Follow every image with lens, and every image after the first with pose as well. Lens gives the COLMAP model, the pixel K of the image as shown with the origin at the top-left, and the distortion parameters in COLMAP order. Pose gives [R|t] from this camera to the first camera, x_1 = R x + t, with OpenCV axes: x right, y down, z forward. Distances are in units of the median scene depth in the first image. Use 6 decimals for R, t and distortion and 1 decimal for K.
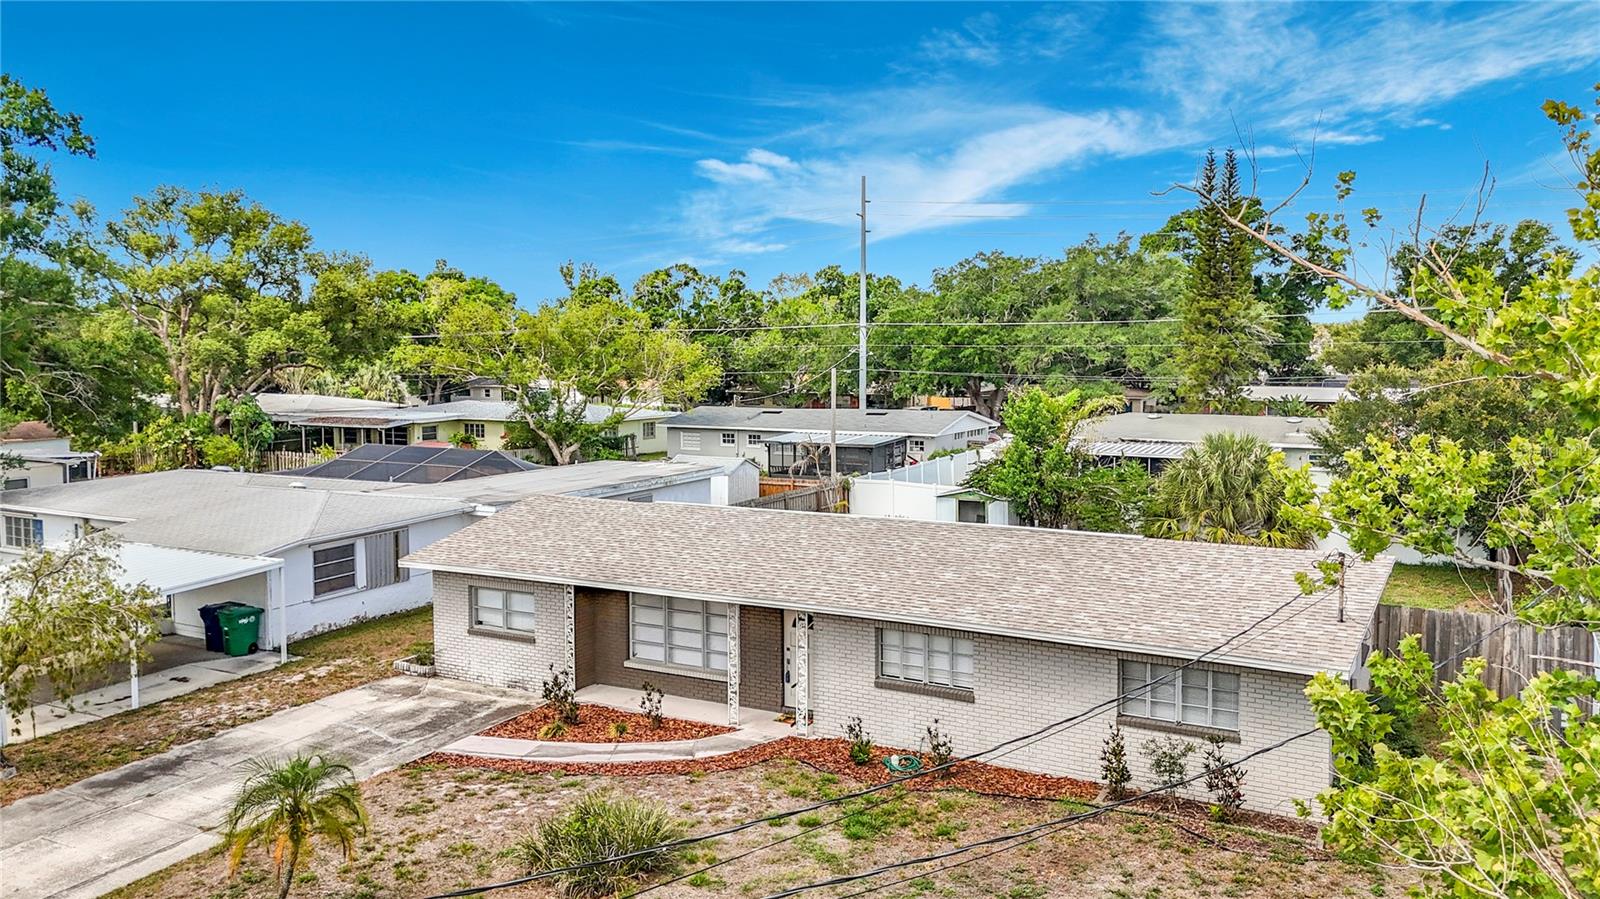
lens RADIAL K [[1187.1, 0, 835.0], [0, 1187.1, 453.2], [0, 0, 1]] dist [0.055634, -0.040364]
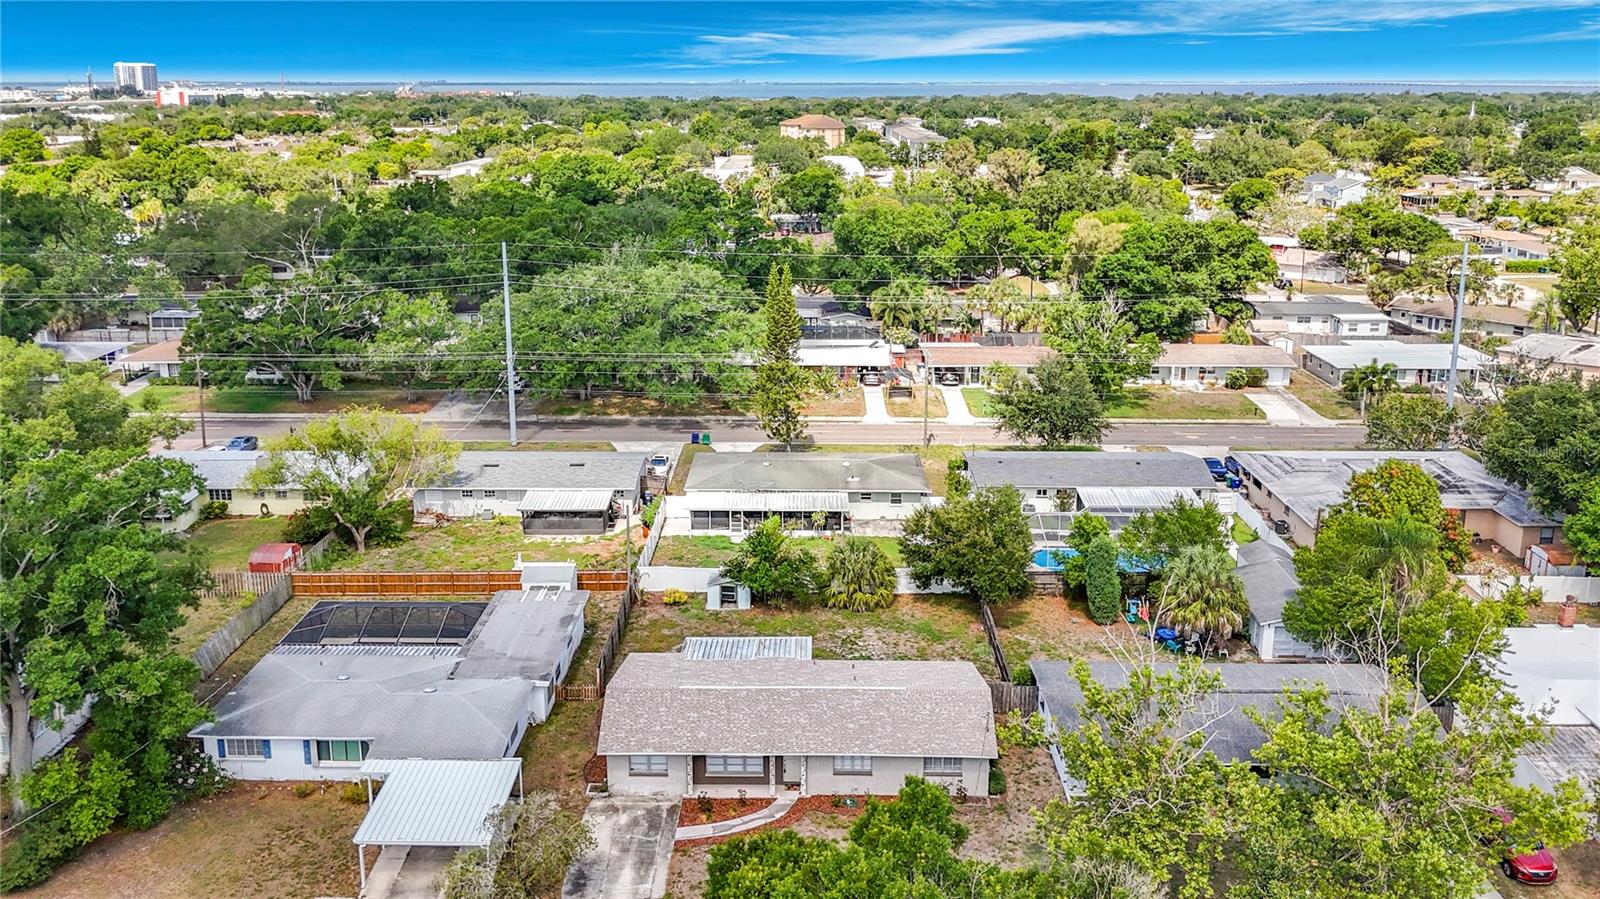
lens RADIAL K [[1187.1, 0, 804.0], [0, 1187.1, 448.1], [0, 0, 1]] dist [0.055634, -0.040364]
pose [[0.885243, -0.131394, 0.446185, -1.075390], [0.035416, 0.975527, 0.217009, -1.059446], [-0.463779, -0.176304, 0.868232, -1.125688]]
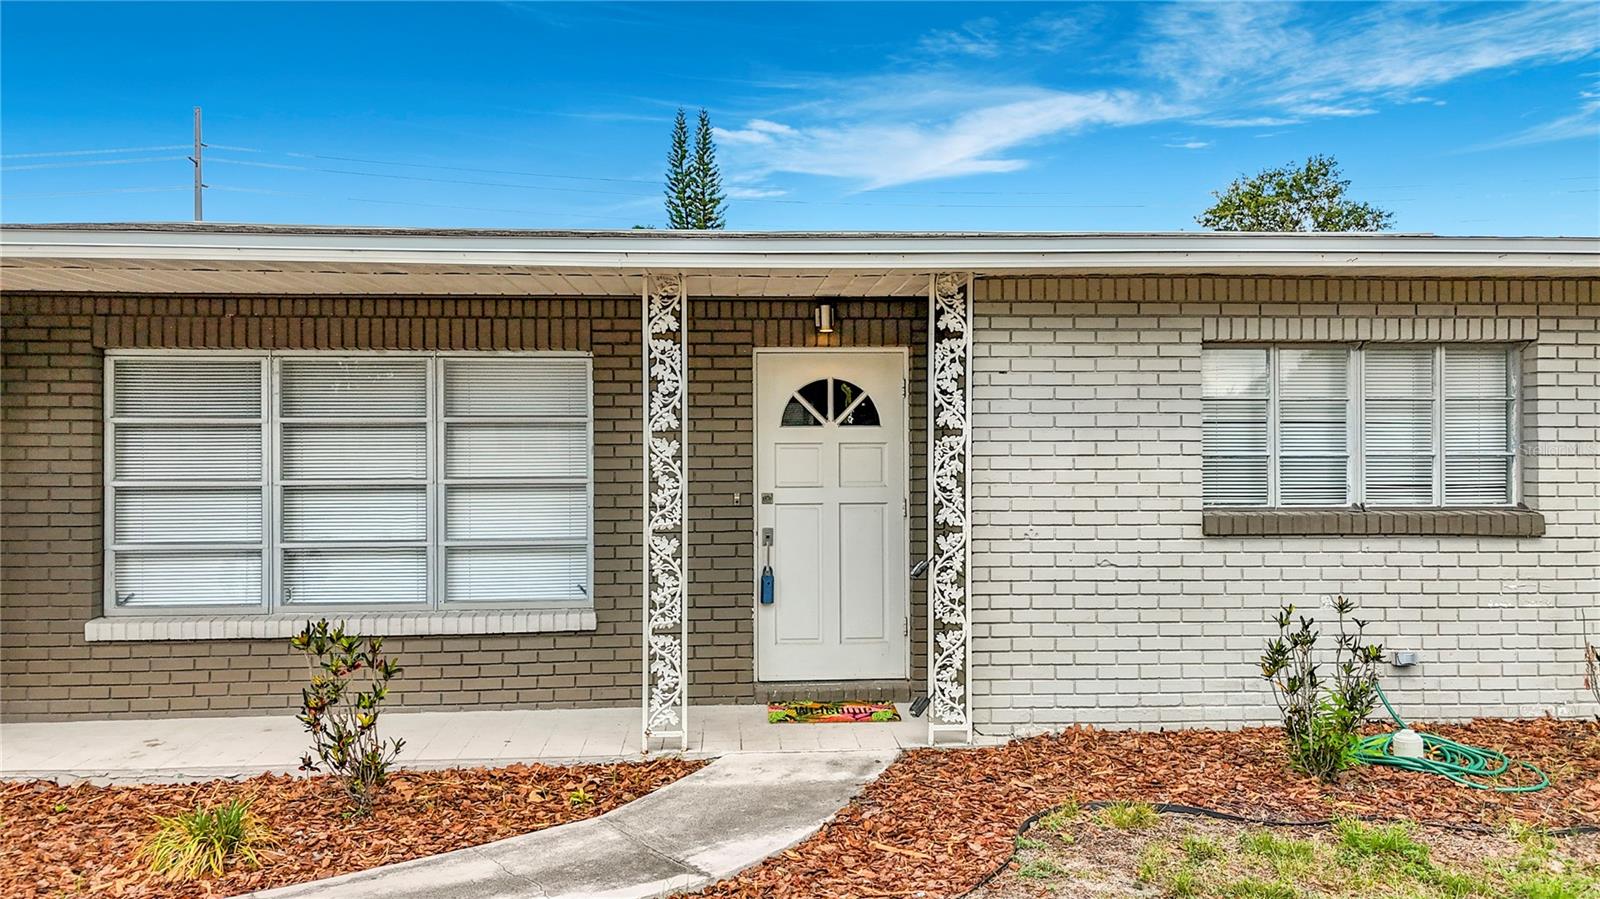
lens RADIAL K [[1187.1, 0, 789.7], [0, 1187.1, 464.8], [0, 0, 1]] dist [0.055634, -0.040364]
pose [[0.852496, -0.005036, 0.522710, -0.204953], [0.049190, 0.996289, -0.070625, 0.184795], [-0.520415, 0.085920, 0.849580, 0.753856]]
